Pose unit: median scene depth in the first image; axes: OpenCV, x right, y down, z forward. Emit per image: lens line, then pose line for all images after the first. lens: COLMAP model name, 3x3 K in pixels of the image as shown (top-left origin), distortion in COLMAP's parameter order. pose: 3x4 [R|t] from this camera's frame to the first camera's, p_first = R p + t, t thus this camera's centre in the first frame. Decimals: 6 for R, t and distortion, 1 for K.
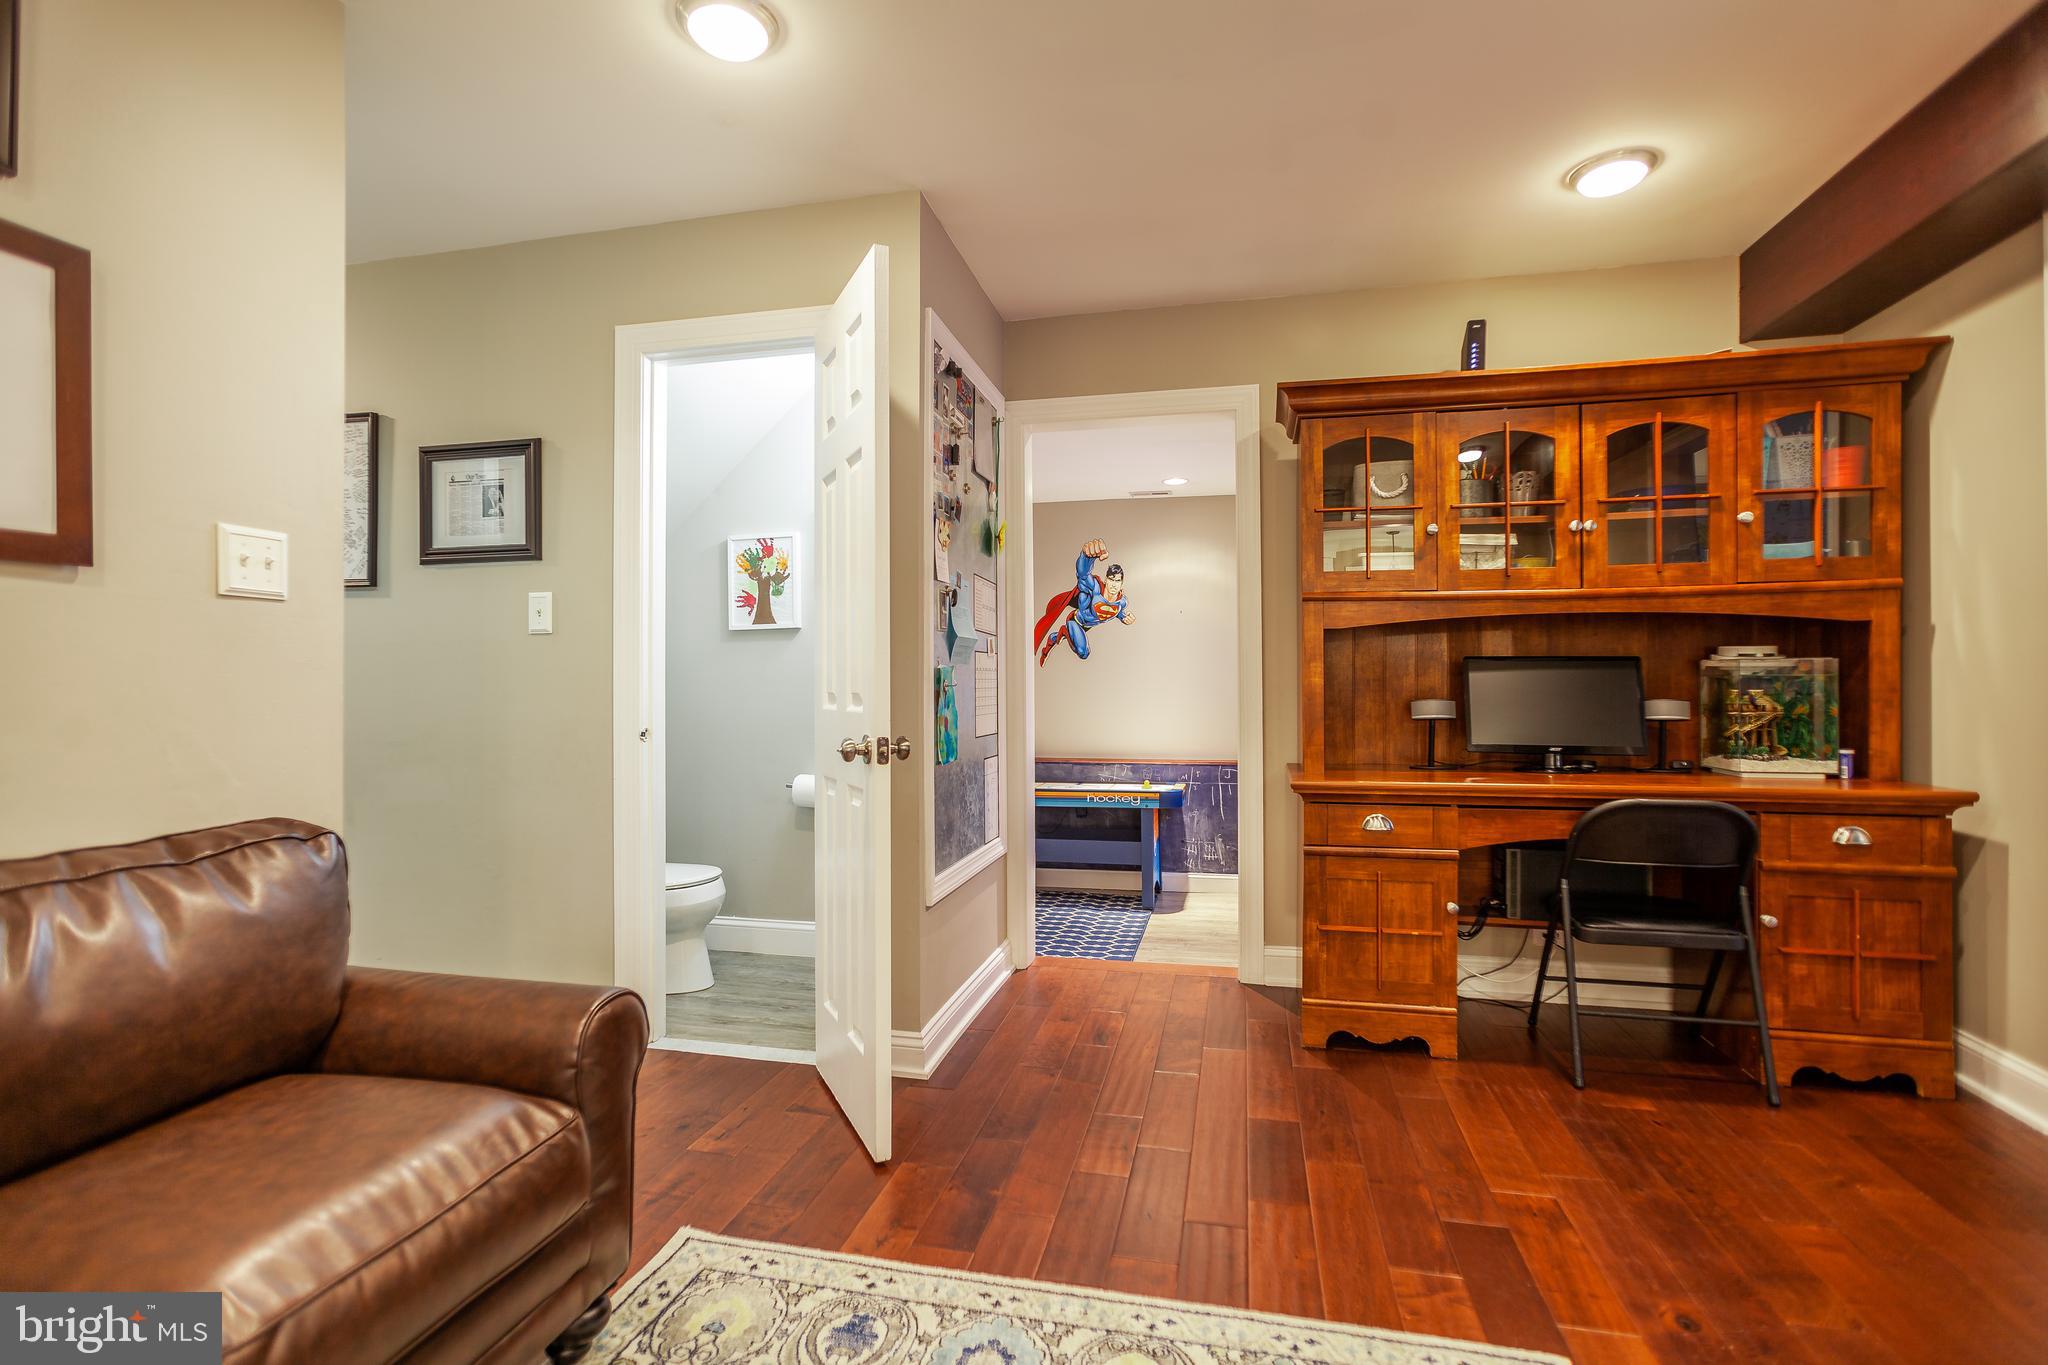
lens RADIAL K [[973.9, 0, 1030.3], [0, 973.9, 679.4], [0, 0, 1]] dist [-0.022806, 0.014747]
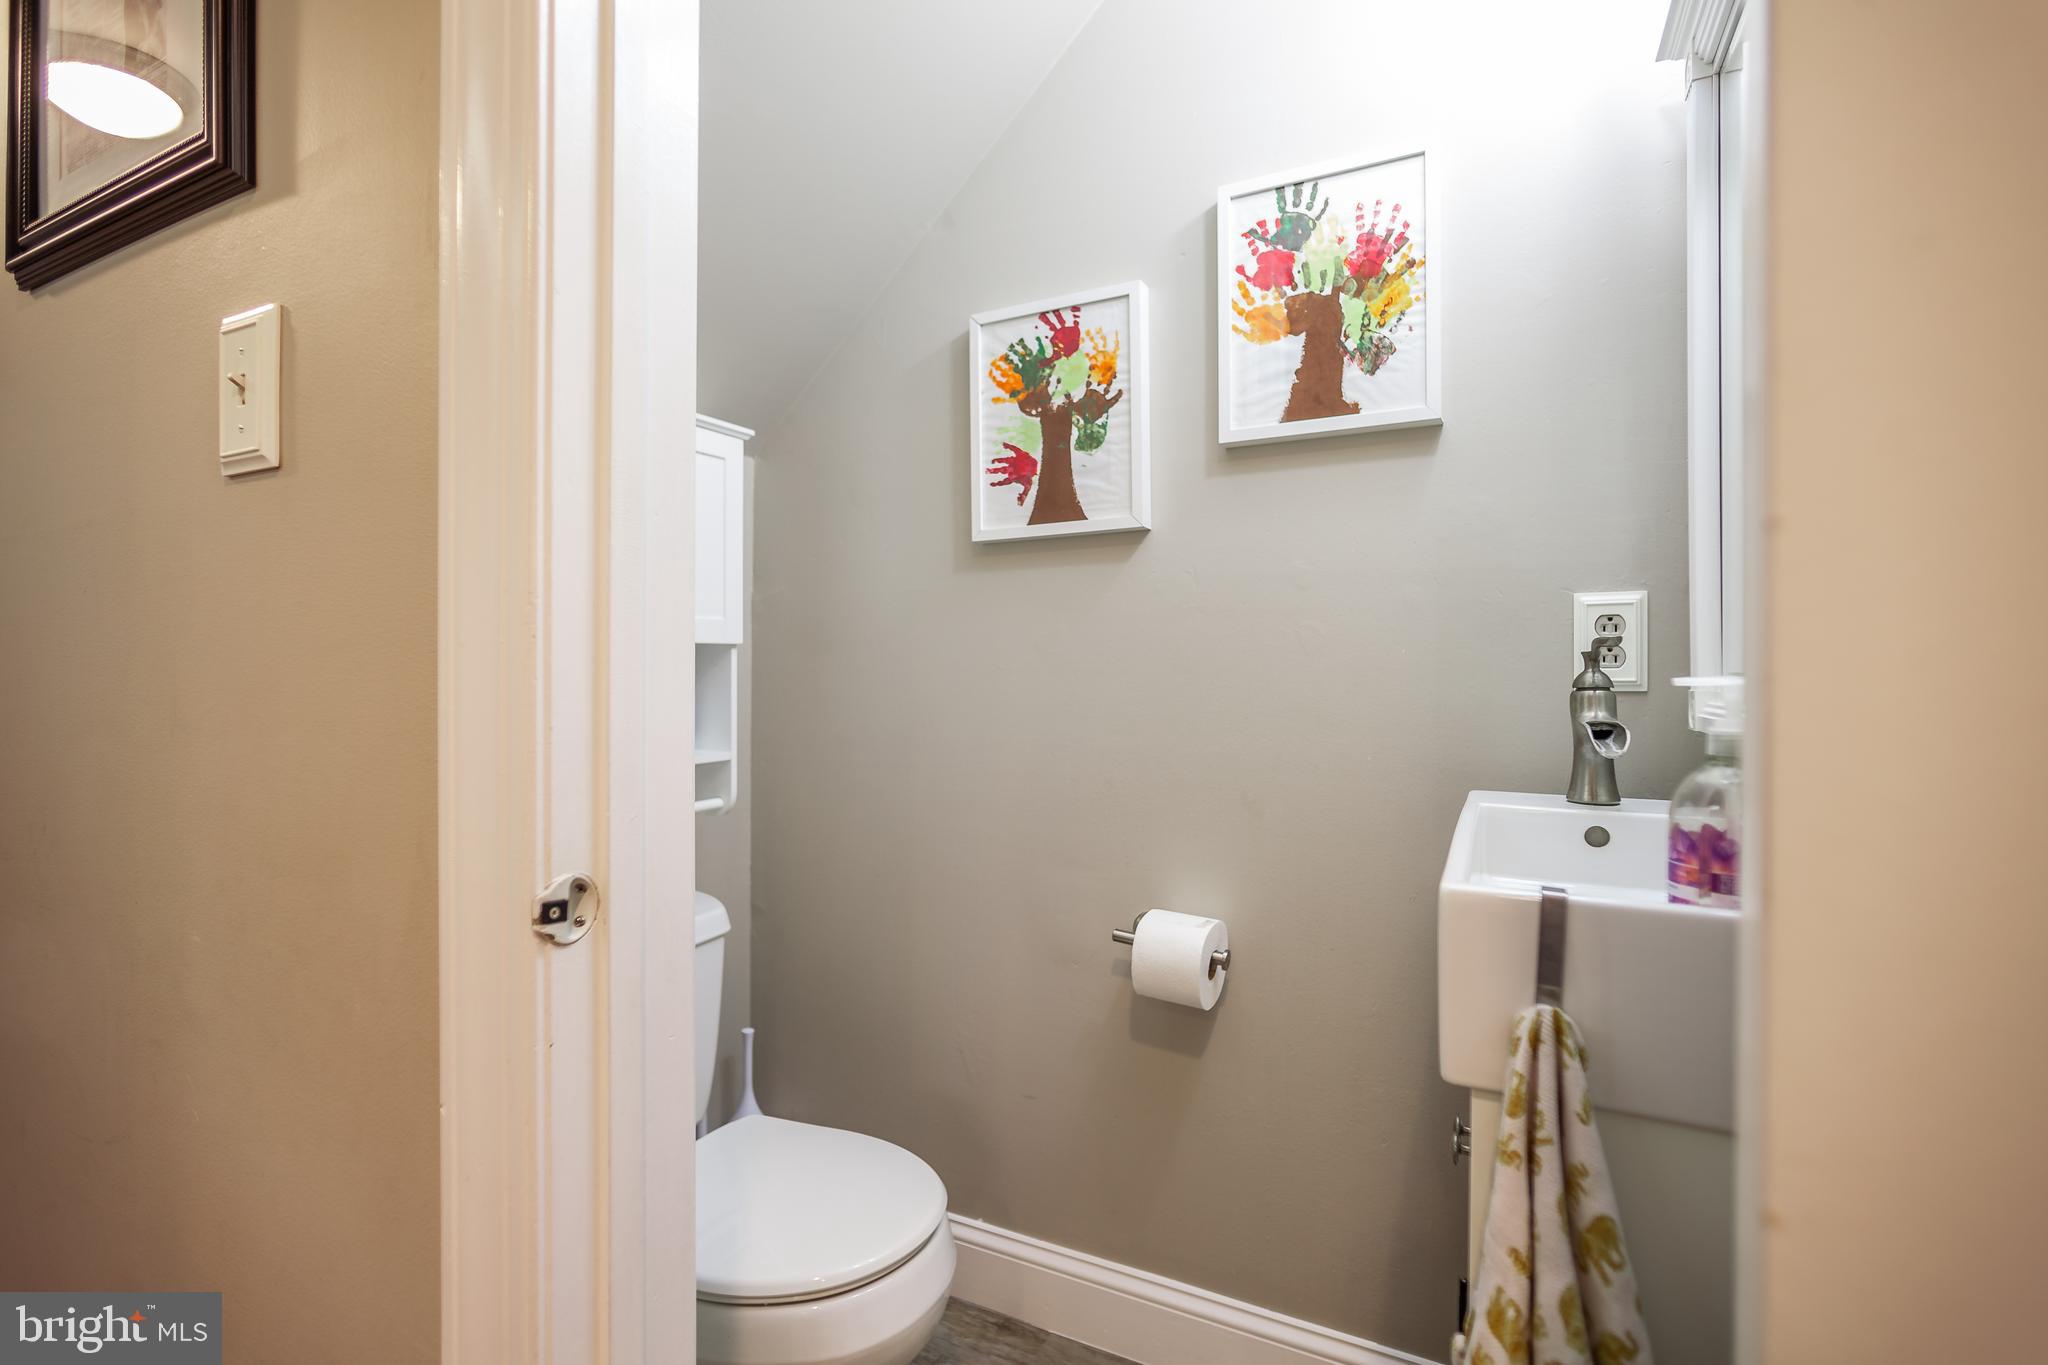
lens RADIAL K [[973.9, 0, 1024.2], [0, 973.9, 678.5], [0, 0, 1]] dist [-0.022806, 0.014747]
pose [[0.966018, 0.002962, -0.258457, -0.183316], [-0.000872, 0.999966, 0.008203, 0.003163], [0.258473, -0.007699, 0.965988, 0.610283]]
